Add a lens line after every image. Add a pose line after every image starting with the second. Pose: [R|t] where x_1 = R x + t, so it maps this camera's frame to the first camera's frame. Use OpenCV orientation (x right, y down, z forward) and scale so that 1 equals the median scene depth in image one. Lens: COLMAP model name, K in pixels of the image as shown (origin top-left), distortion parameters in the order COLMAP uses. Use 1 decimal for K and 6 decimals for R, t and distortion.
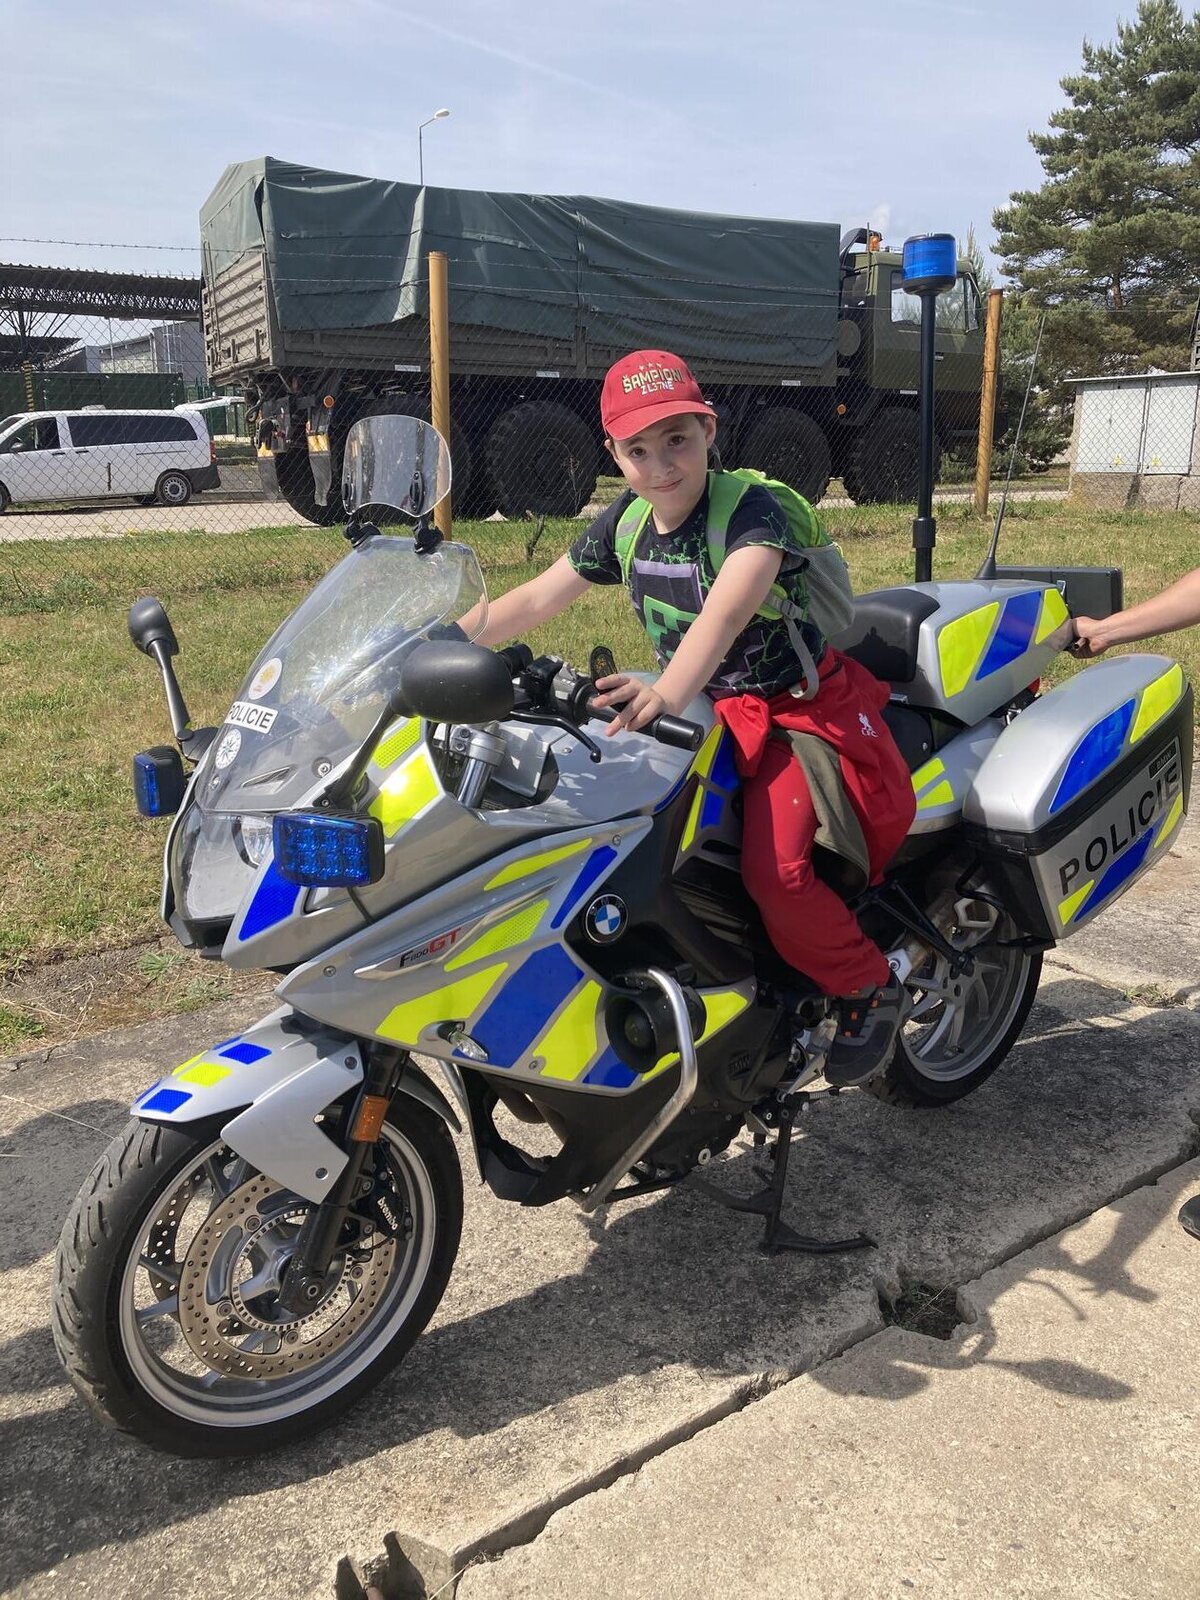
lens RADIAL K [[1311.3, 0, 620.2], [0, 1311.3, 754.2], [0, 0, 1]] dist [0.001381, 0.031579]
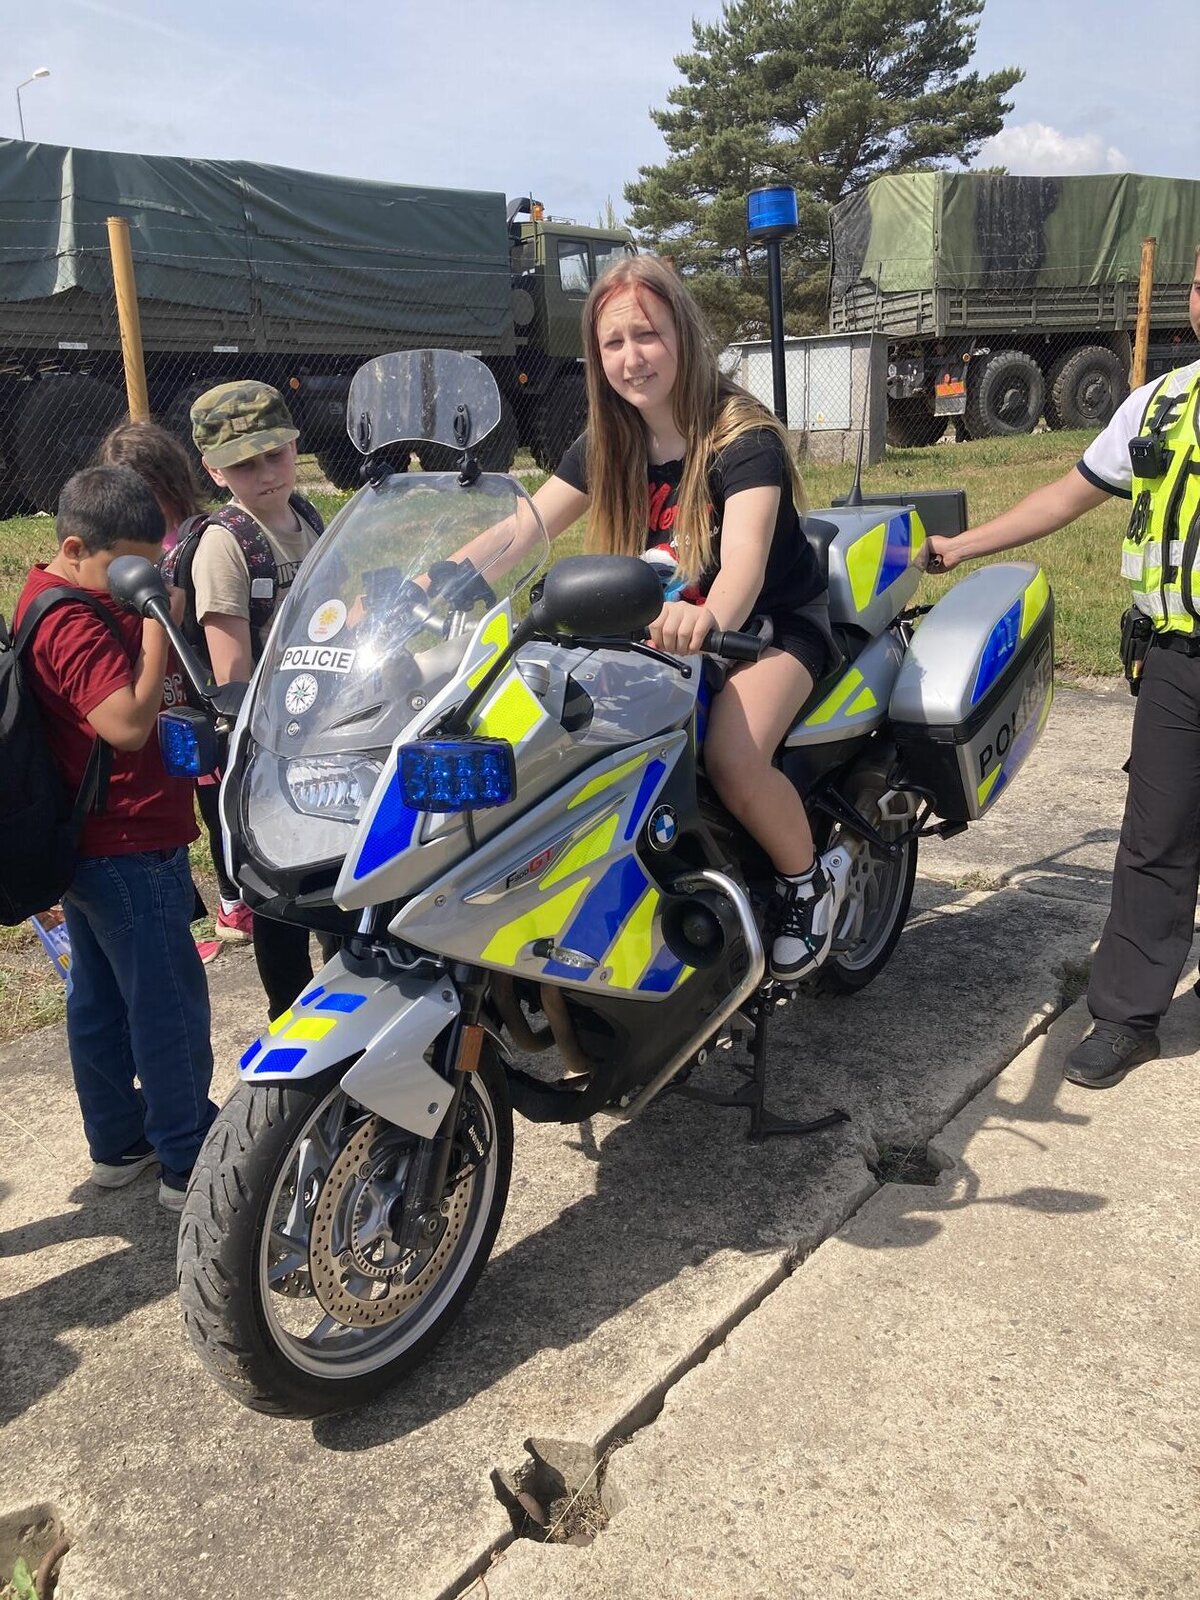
lens RADIAL K [[1326.2, 0, 601.0], [0, 1326.2, 744.5], [0, 0, 1]] dist [0.003772, 0.022358]
pose [[0.966615, -0.094430, 0.238197, -0.239858], [0.092860, 0.995520, 0.017828, 0.027821], [-0.238813, 0.004886, 0.971053, -0.019221]]
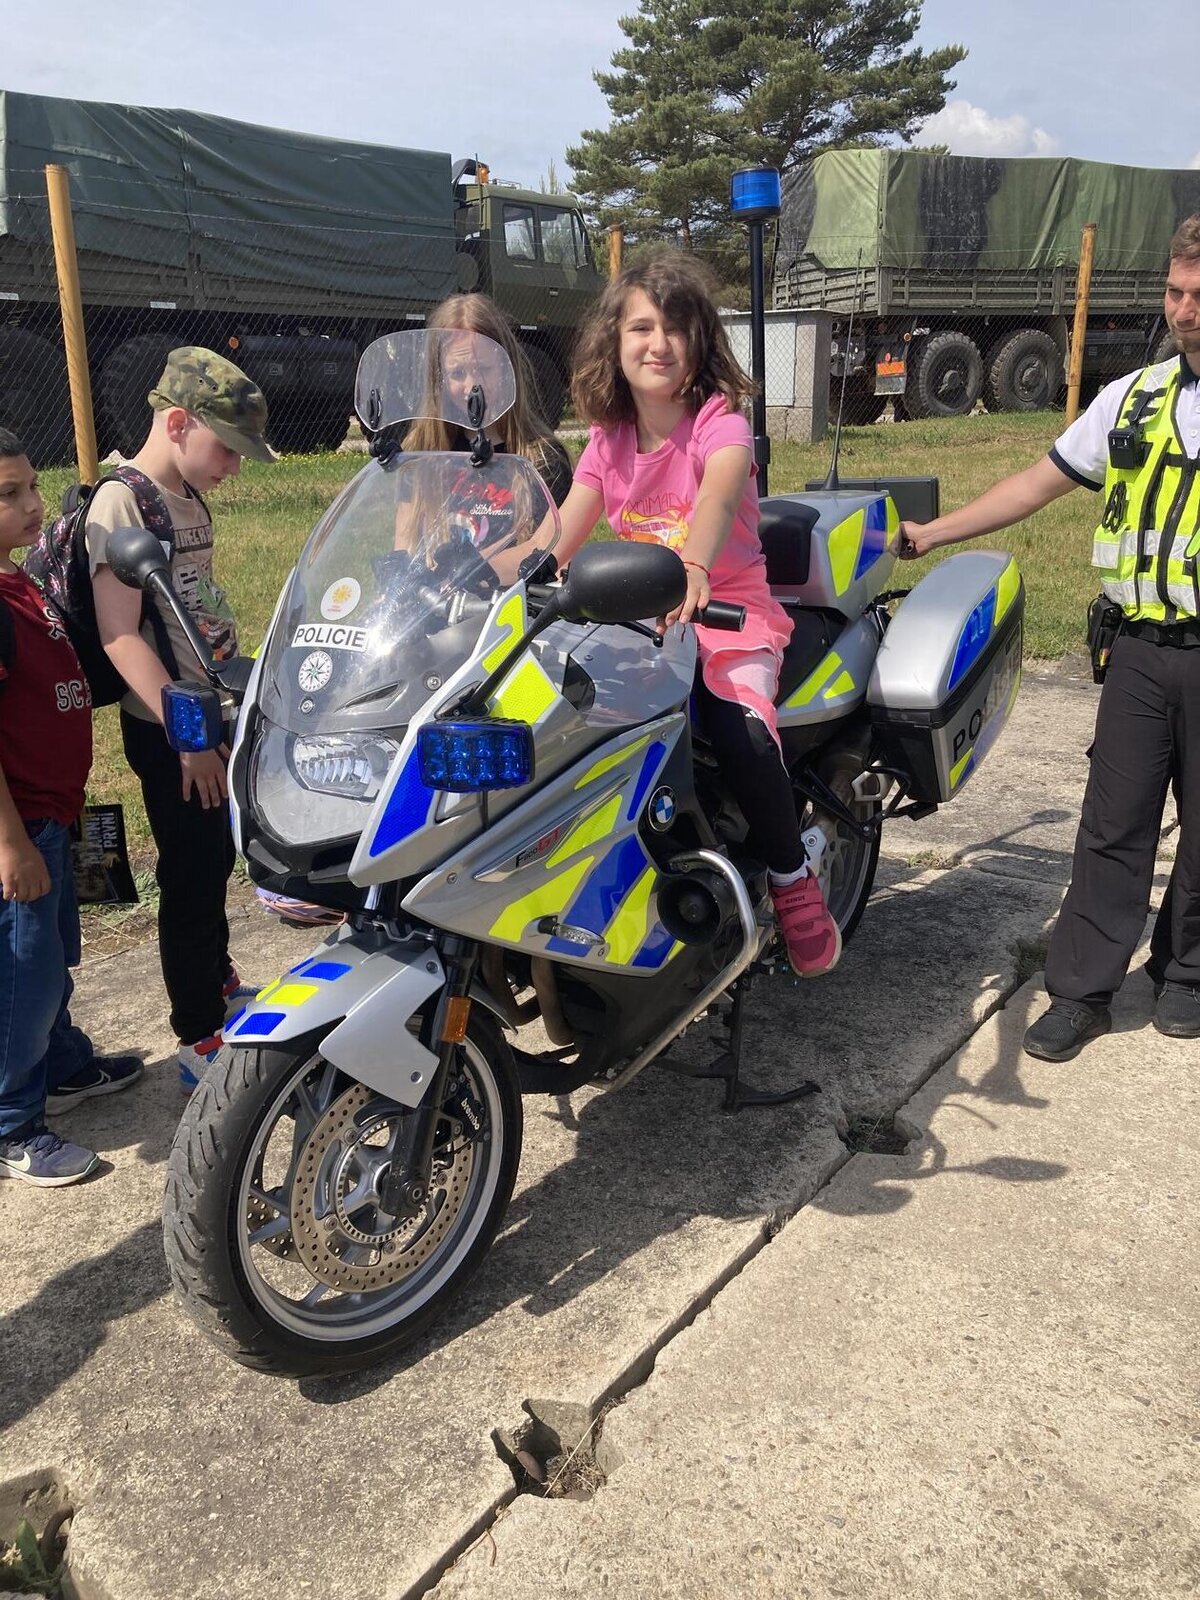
lens RADIAL K [[1326.0, 0, 598.3], [0, 1326.0, 756.6], [0, 0, 1]] dist [0.011901, 0.005278]
pose [[0.954244, -0.087318, 0.285996, -0.288451], [0.075226, 0.995756, 0.053022, 0.017322], [-0.289412, -0.029082, 0.956763, -0.018913]]
